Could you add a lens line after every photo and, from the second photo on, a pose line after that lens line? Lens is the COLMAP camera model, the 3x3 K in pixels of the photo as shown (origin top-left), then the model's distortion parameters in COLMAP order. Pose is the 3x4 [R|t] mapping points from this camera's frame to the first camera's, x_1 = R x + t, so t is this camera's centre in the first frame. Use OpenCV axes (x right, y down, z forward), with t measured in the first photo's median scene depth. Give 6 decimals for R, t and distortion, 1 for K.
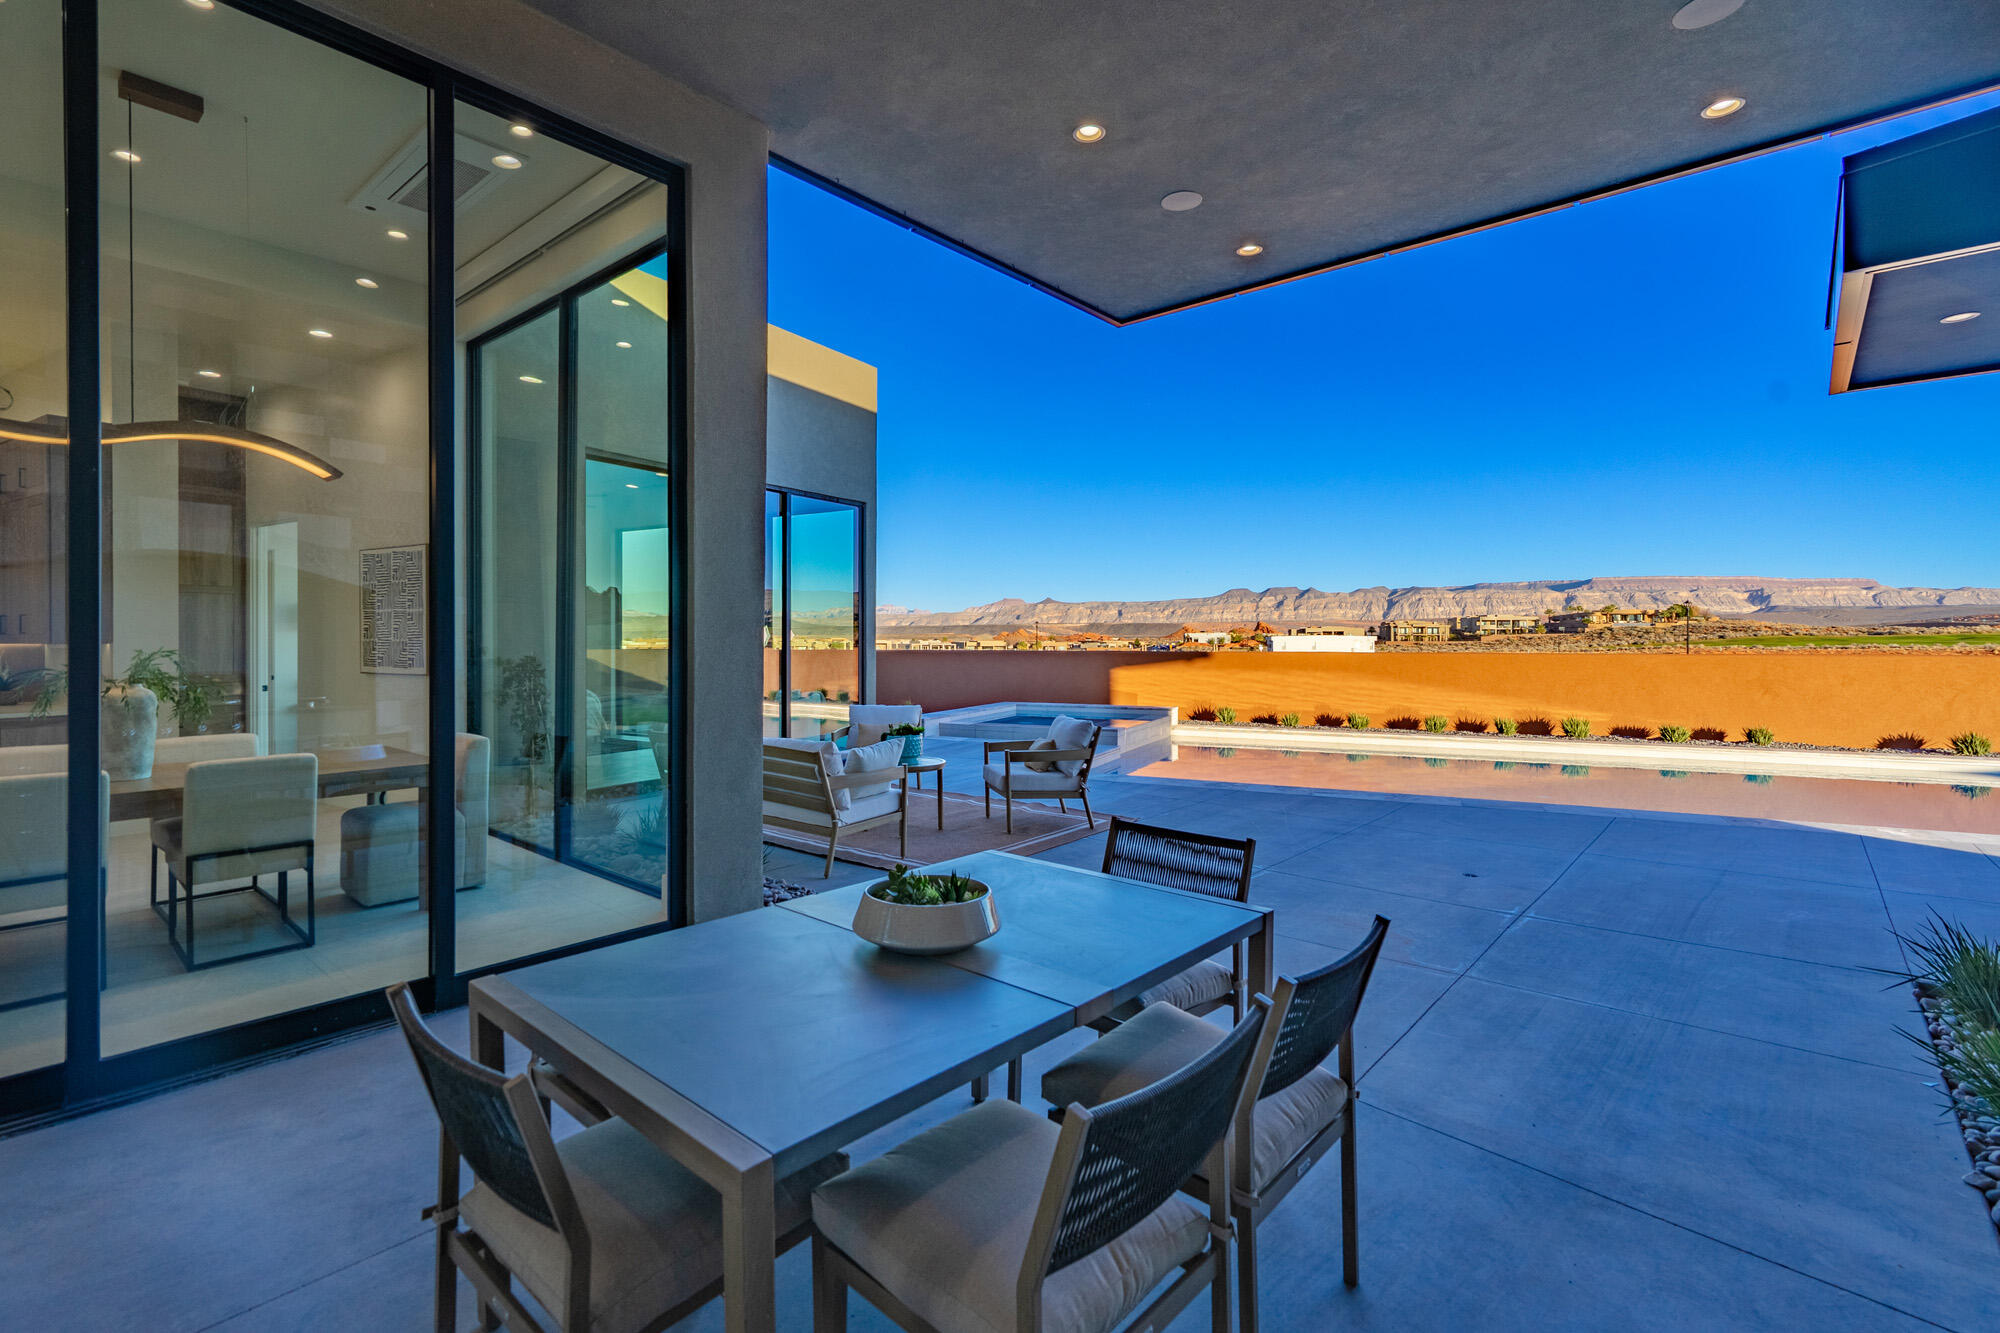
lens RADIAL K [[909.9, 0, 998.3], [0, 909.9, 635.8], [0, 0, 1]] dist [0.012741, 0.001589]
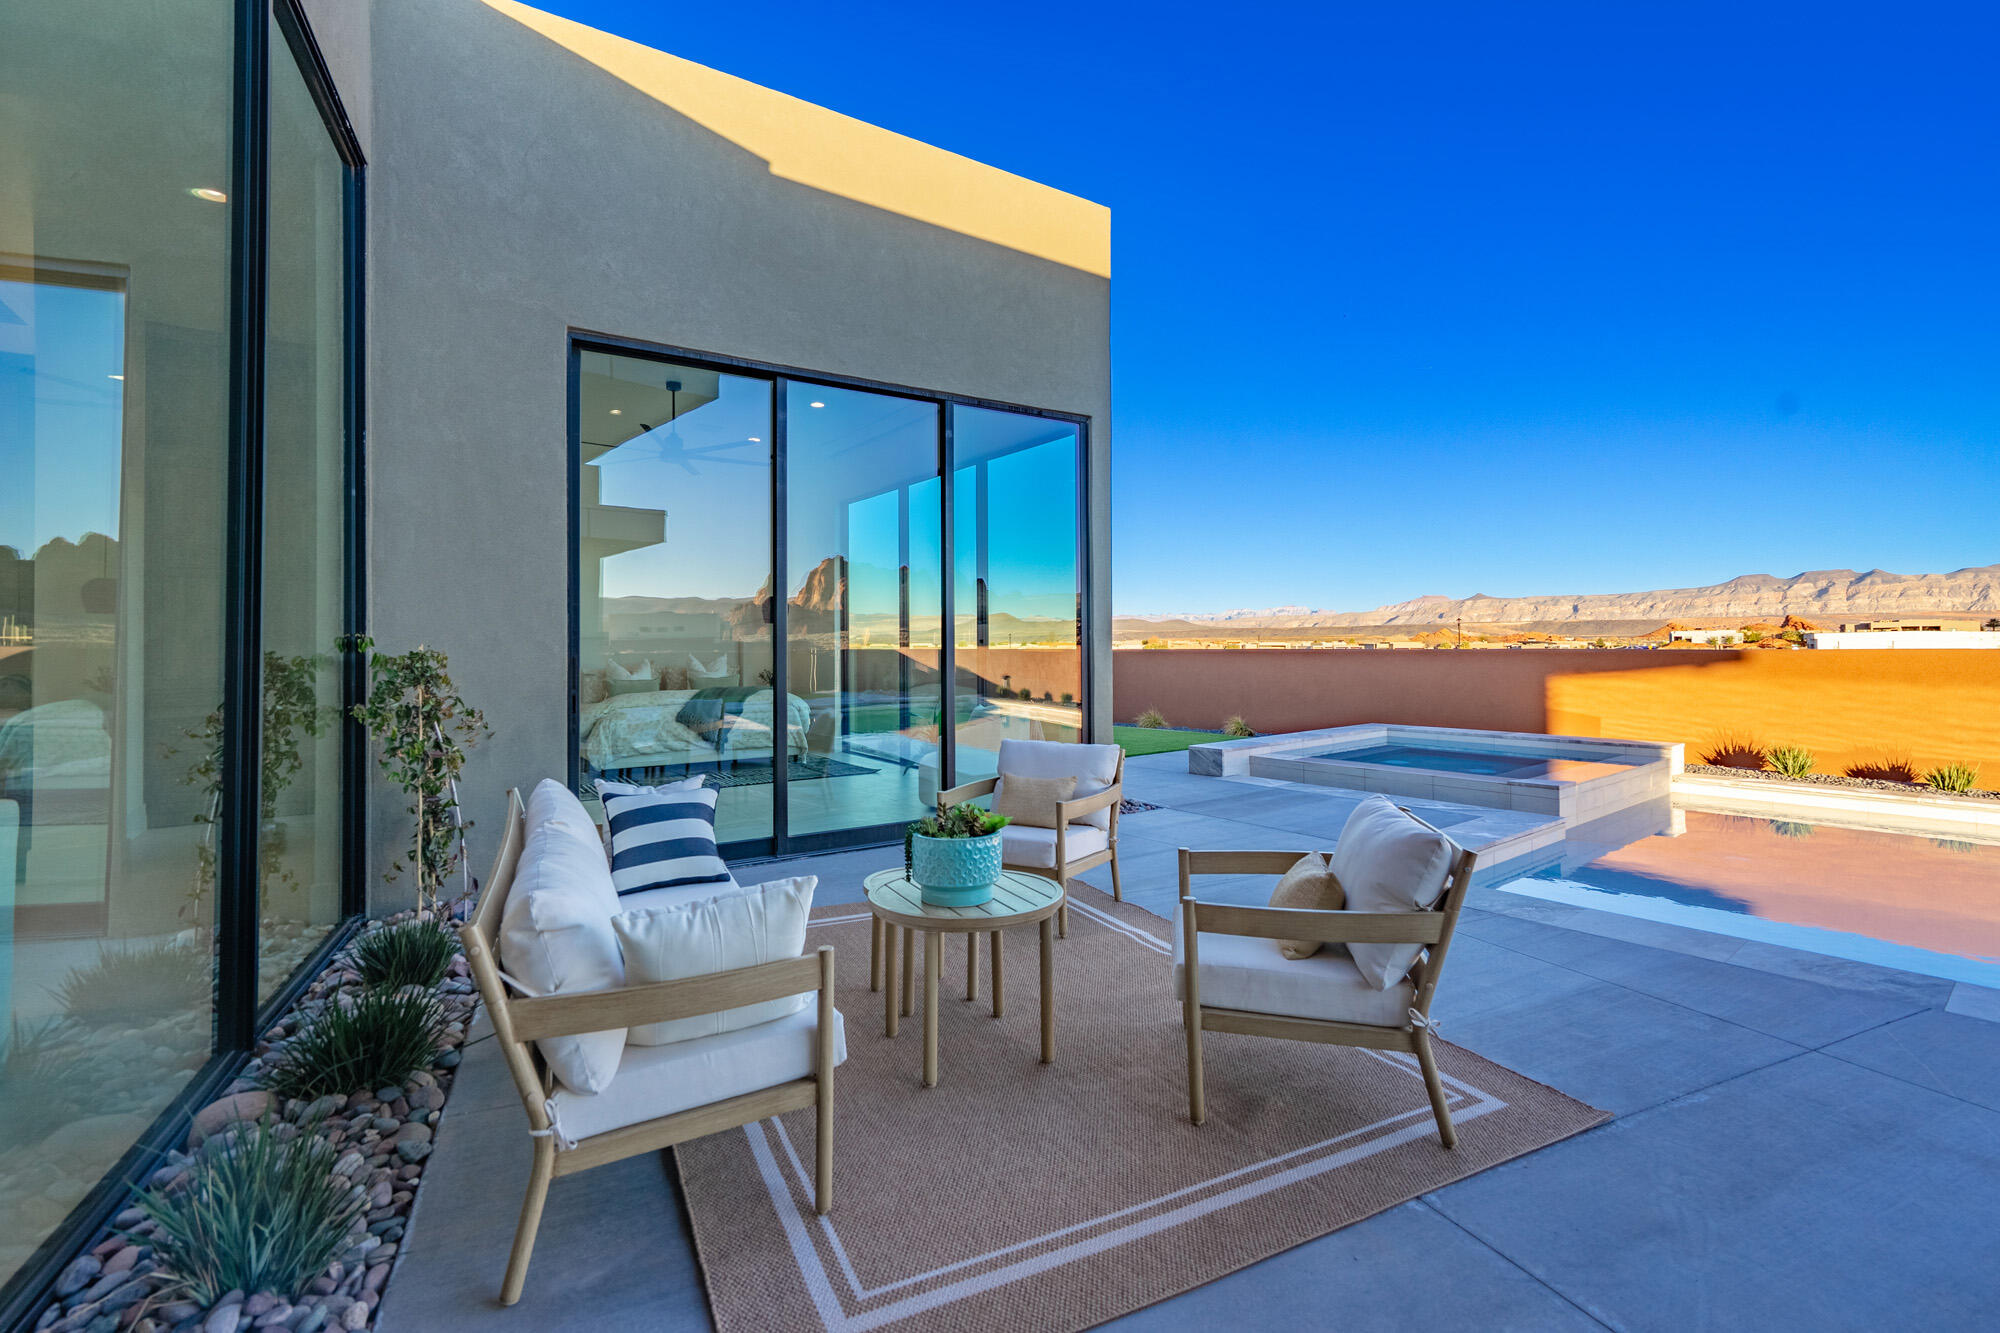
lens RADIAL K [[898.0, 0, 994.5], [0, 898.0, 636.6], [0, 0, 1]] dist [0.015022, -0.000100]
pose [[0.905188, -0.008622, -0.424924, 0.039544], [0.007813, 0.999963, -0.003647, 0.006694], [0.424940, -0.000019, 0.905221, 0.254377]]
